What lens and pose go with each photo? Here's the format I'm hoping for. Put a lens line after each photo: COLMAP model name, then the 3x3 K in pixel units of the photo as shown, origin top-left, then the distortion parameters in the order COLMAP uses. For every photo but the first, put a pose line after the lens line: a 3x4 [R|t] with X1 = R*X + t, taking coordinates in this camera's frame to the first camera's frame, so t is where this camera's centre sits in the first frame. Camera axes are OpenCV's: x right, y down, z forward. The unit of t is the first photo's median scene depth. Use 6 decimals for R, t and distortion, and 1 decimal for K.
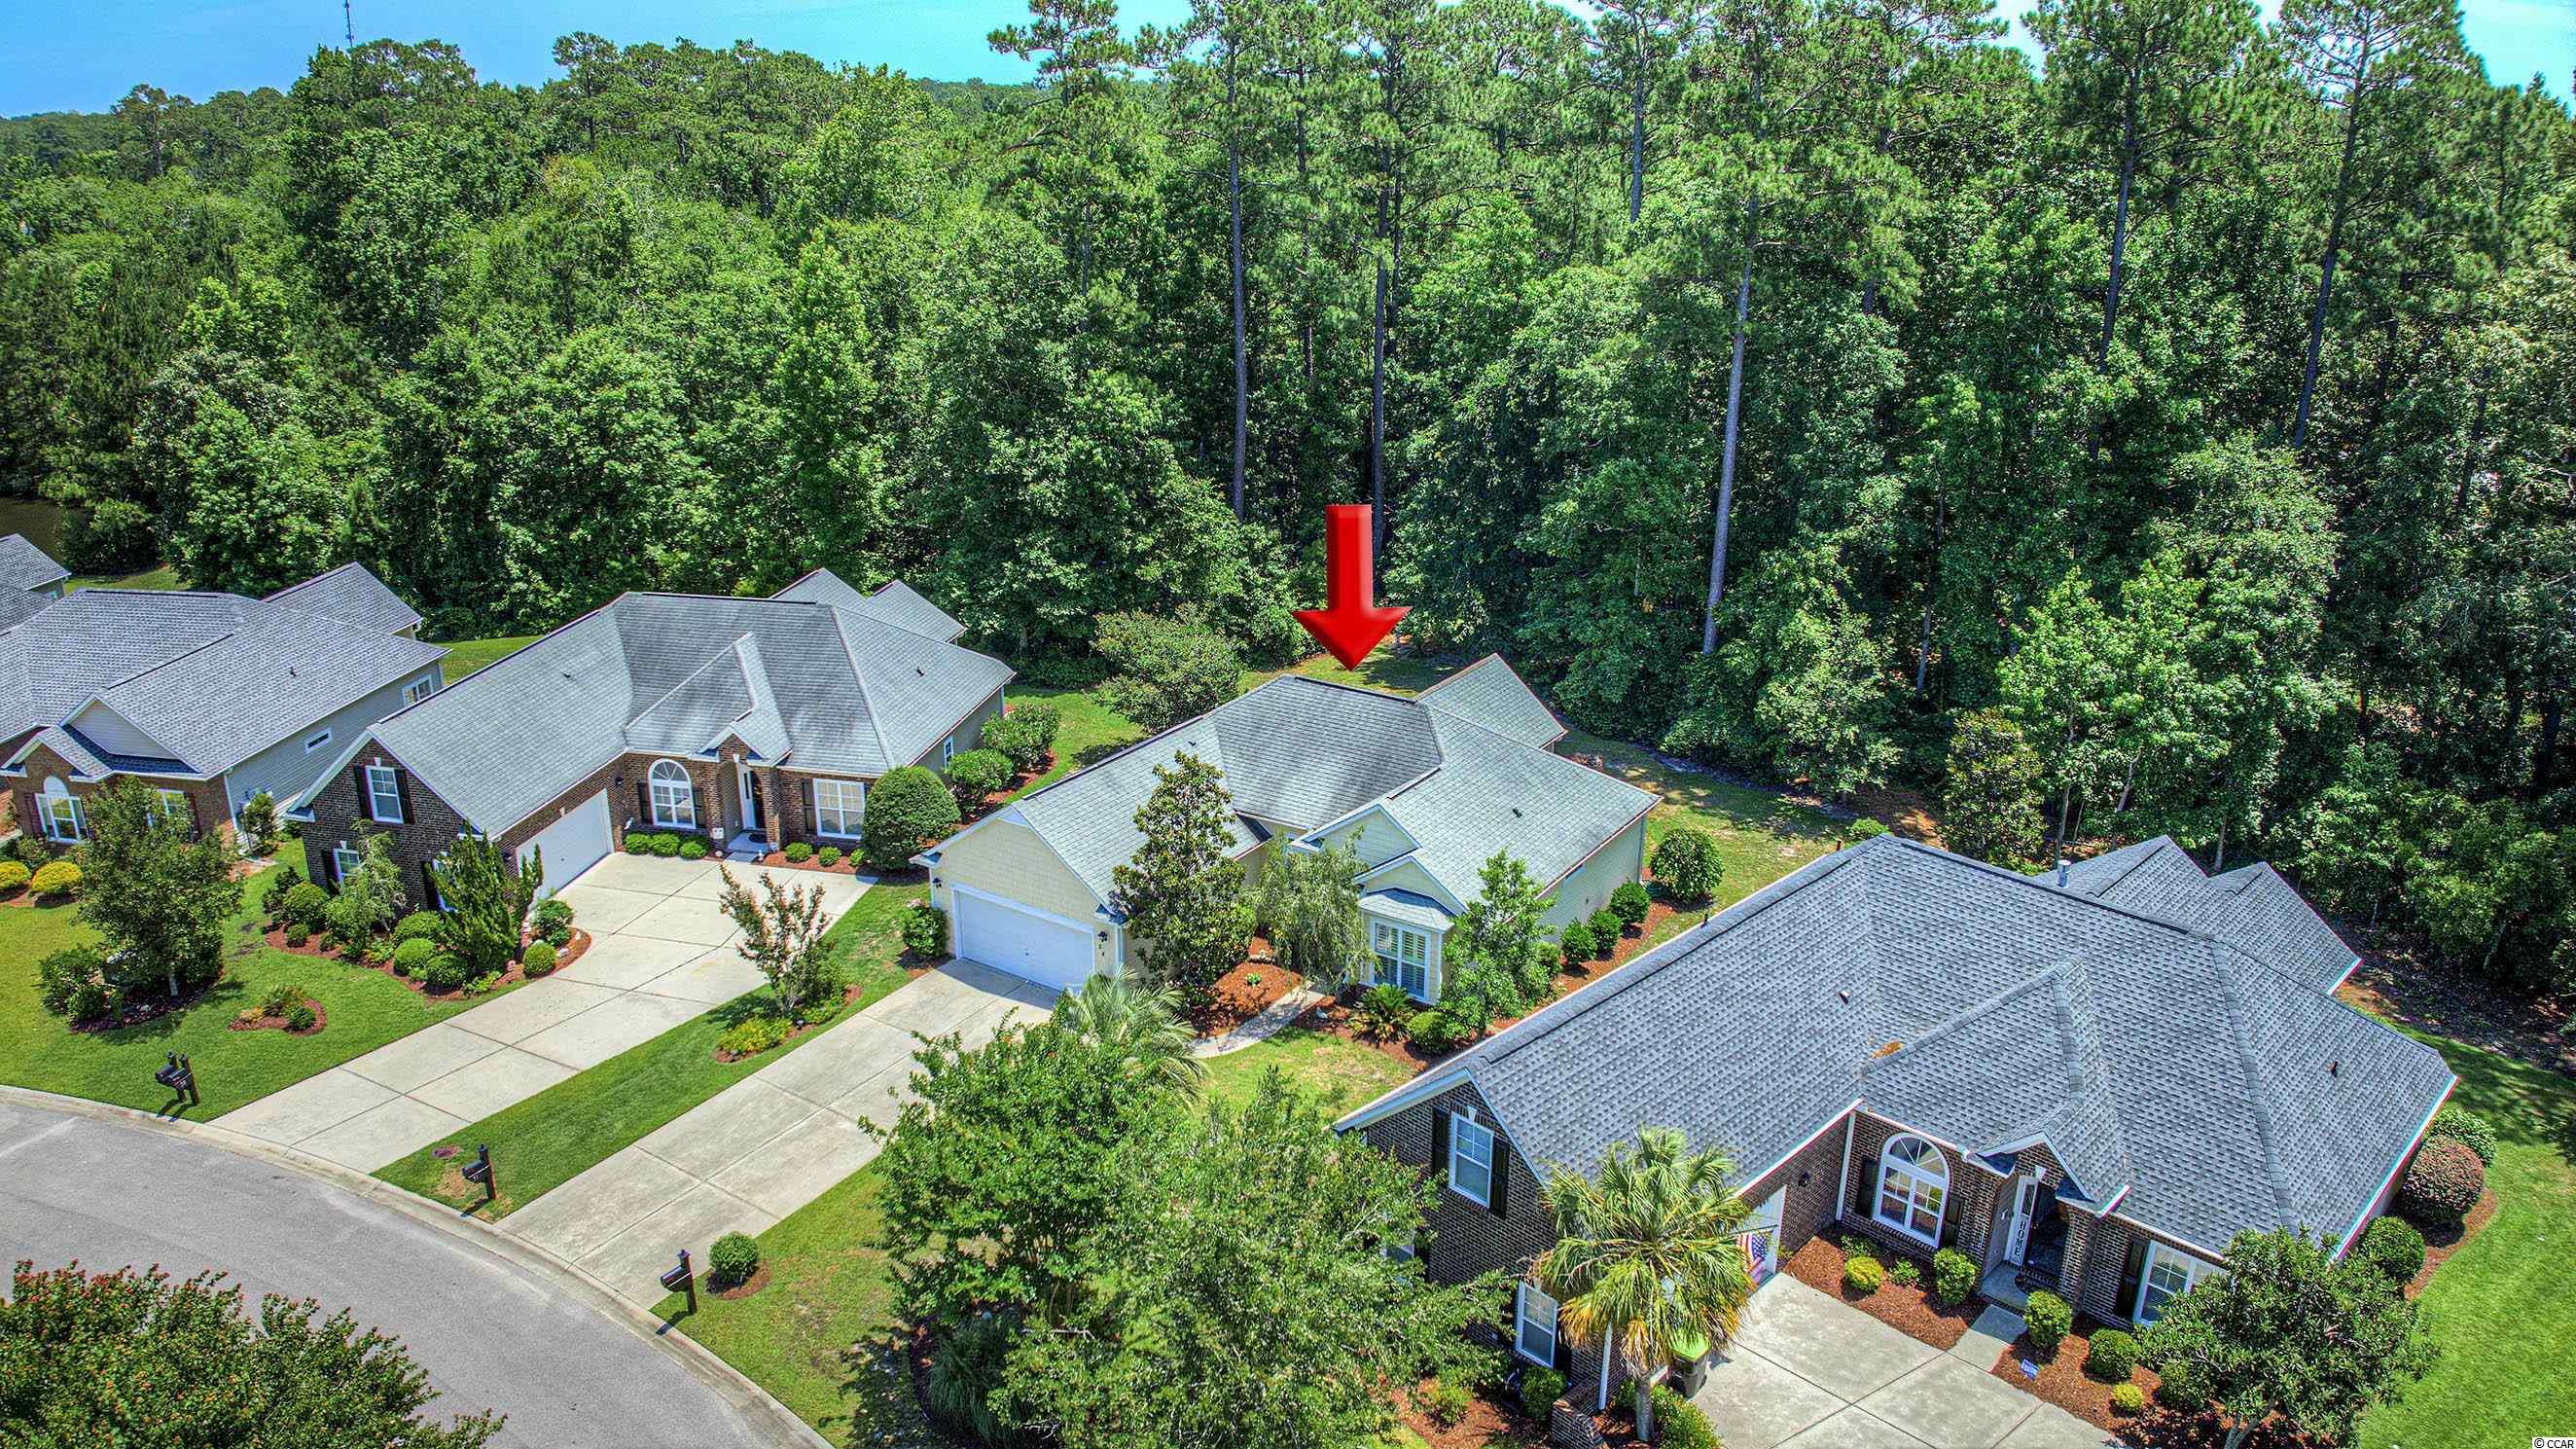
lens RADIAL K [[1806.2, 0, 1291.2], [0, 1806.2, 727.3], [0, 0, 1]] dist [-0.105986, -0.015161]
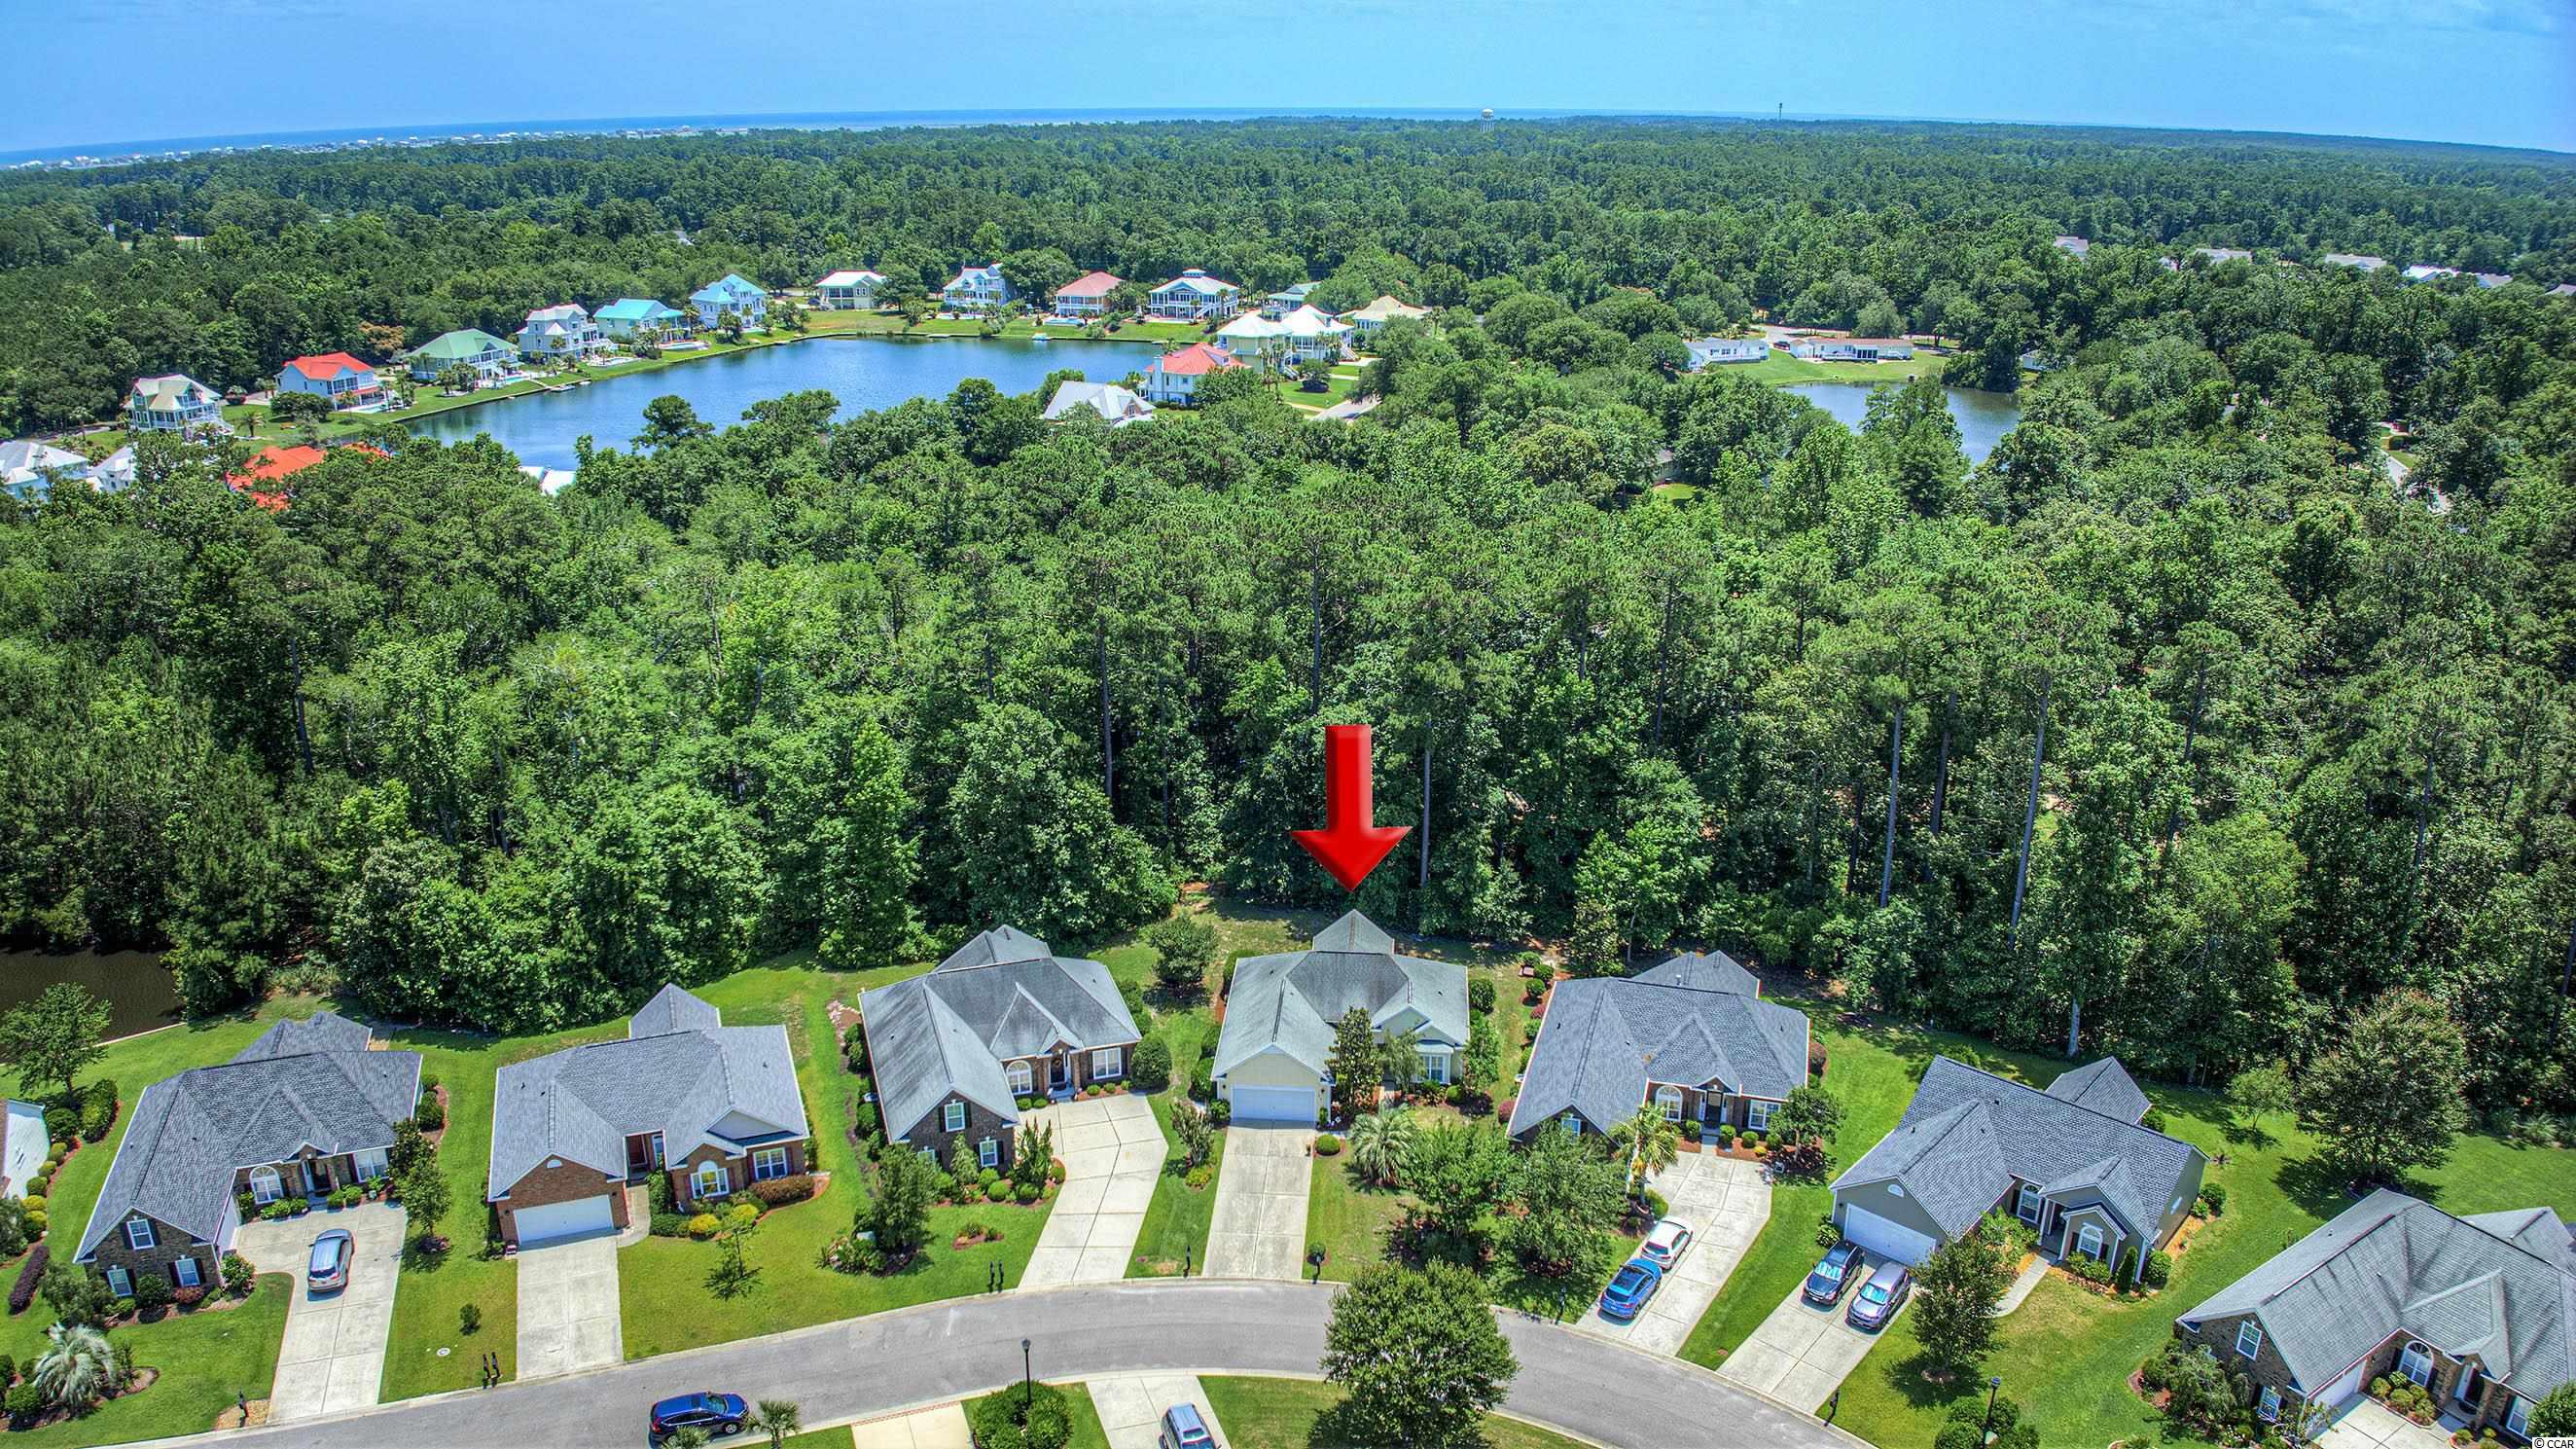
lens RADIAL K [[1806.2, 0, 1291.5], [0, 1806.2, 727.2], [0, 0, 1]] dist [-0.105986, -0.015161]
pose [[0.870297, -0.163709, 0.464524, -0.929194], [0.164049, 0.985640, 0.040014, -0.362506], [-0.464404, 0.041380, 0.884656, -0.851842]]
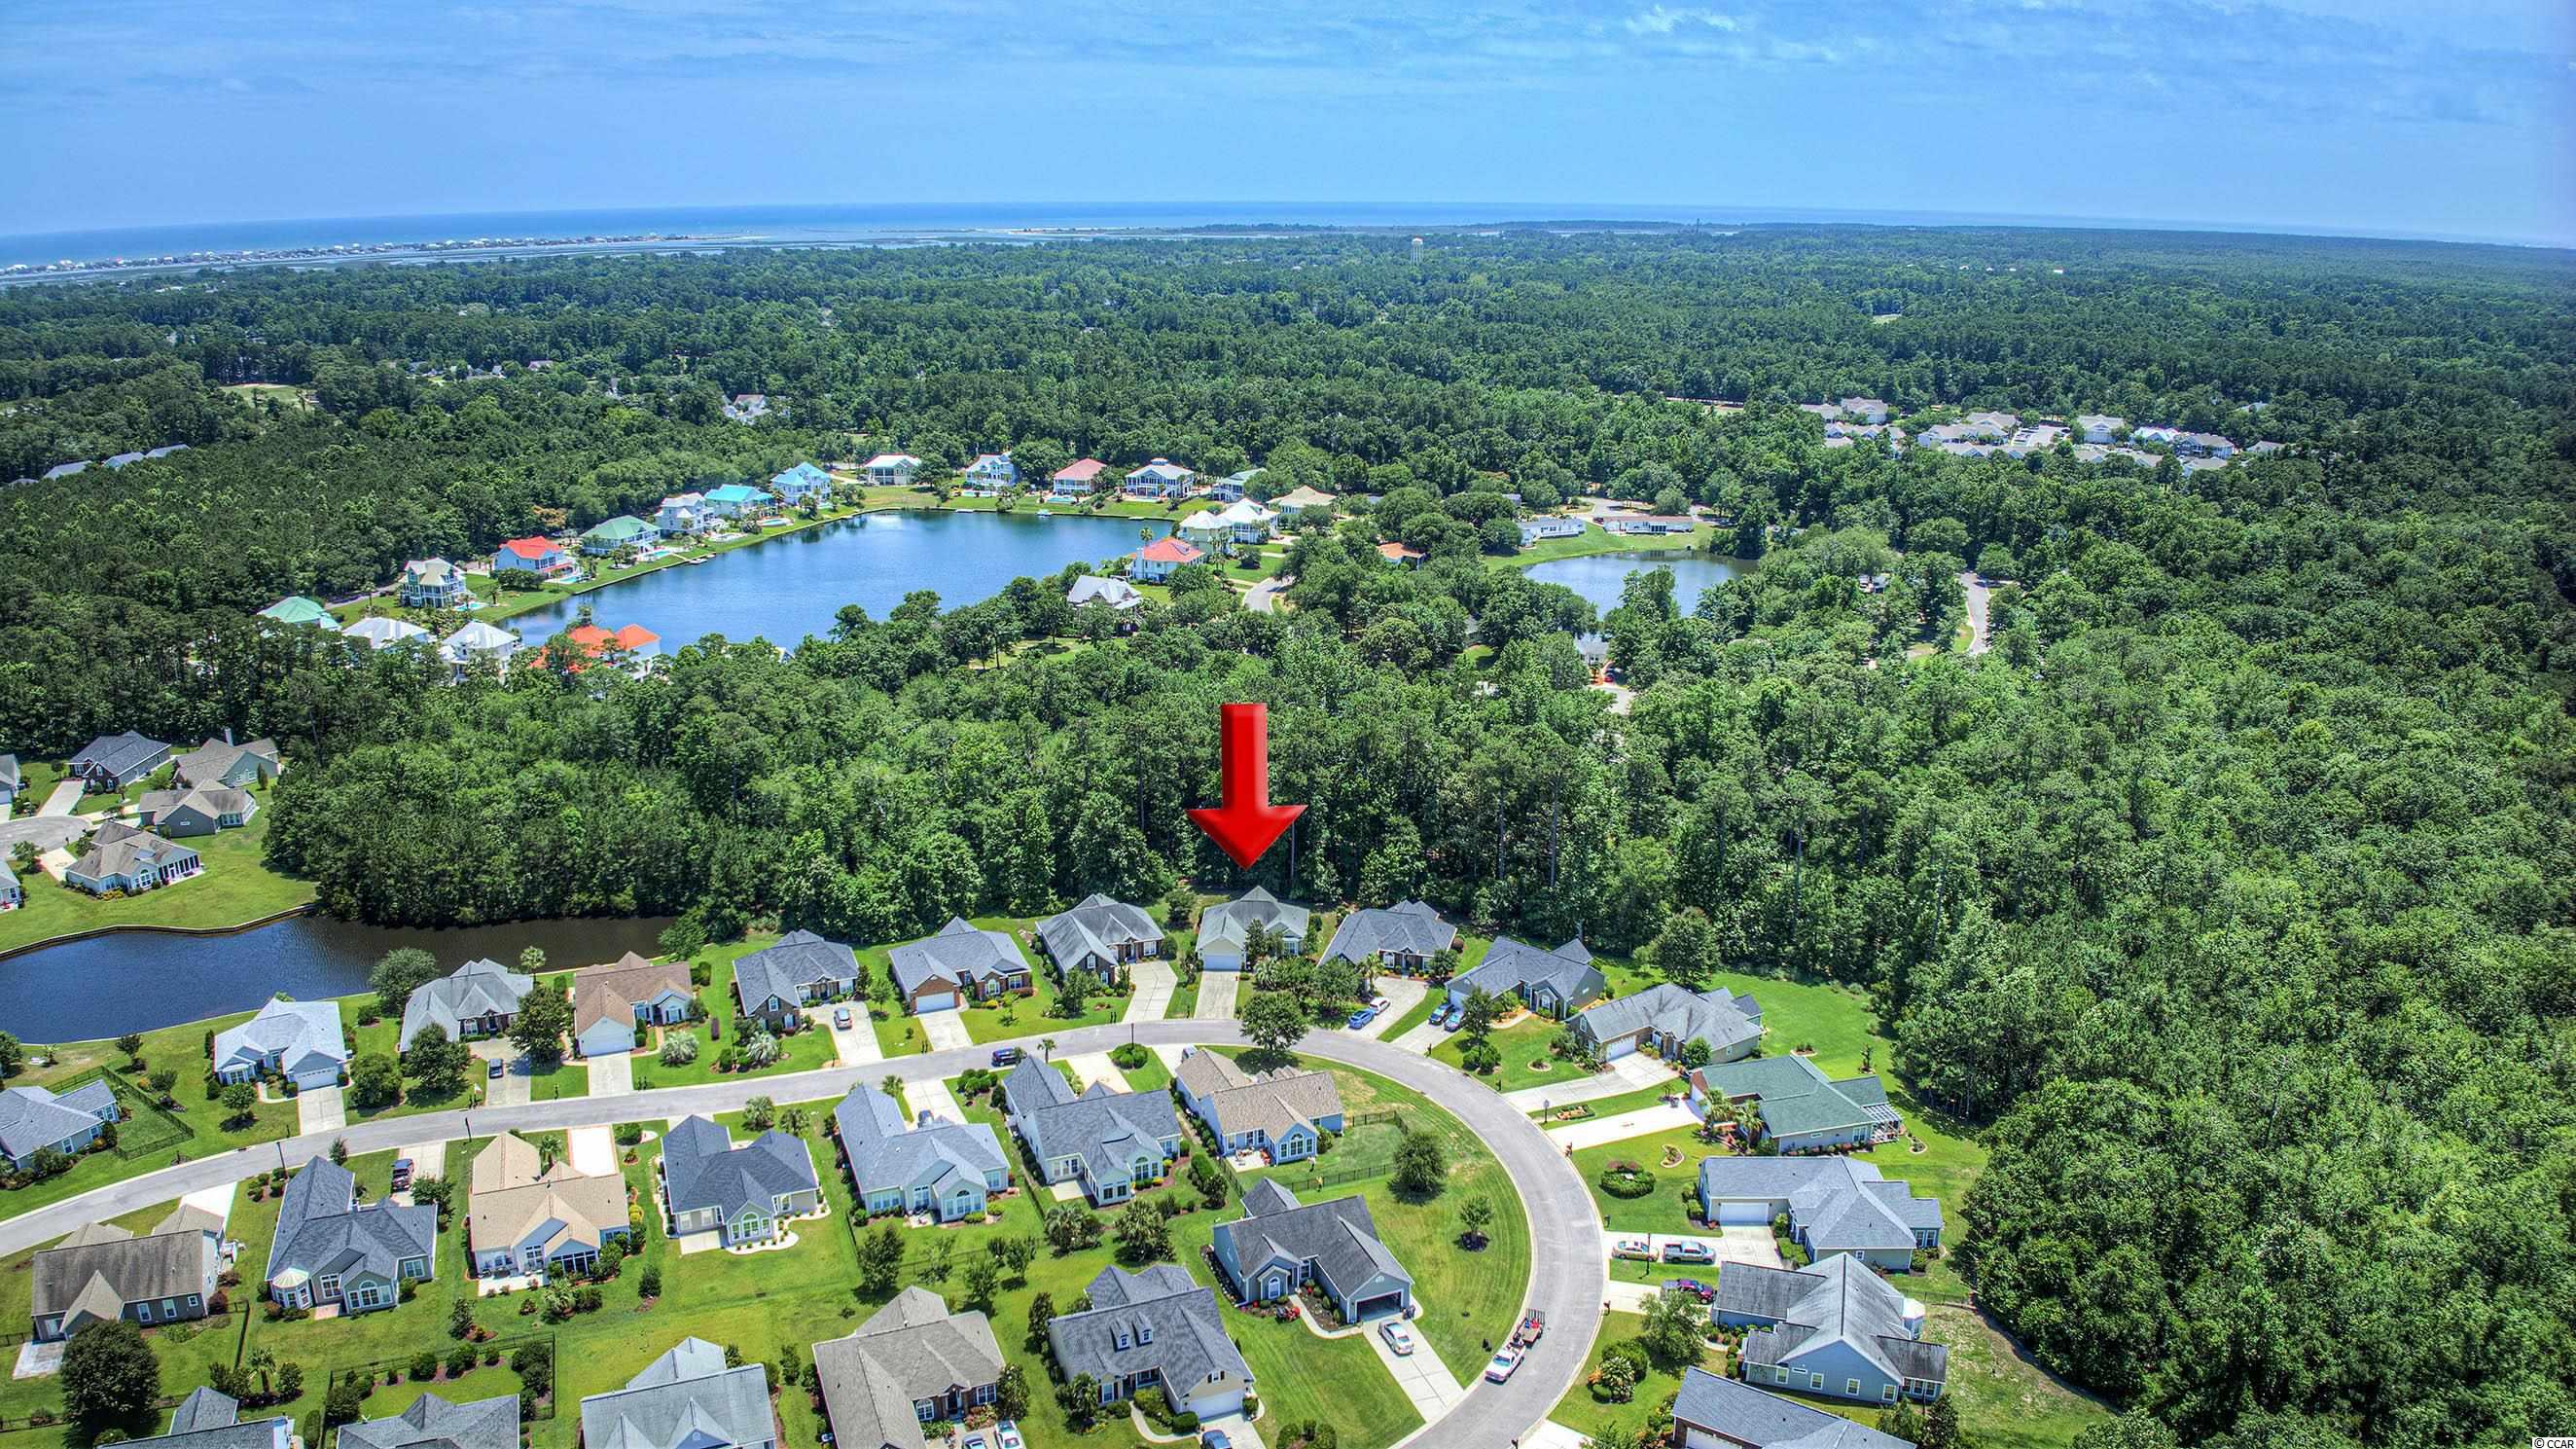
lens RADIAL K [[1806.2, 0, 1288.8], [0, 1806.2, 733.2], [0, 0, 1]] dist [-0.105986, -0.015161]
pose [[0.856477, -0.148796, 0.494275, -2.124209], [0.170359, 0.985381, 0.001440, -0.436288], [-0.487263, 0.082971, 0.869305, -3.183595]]
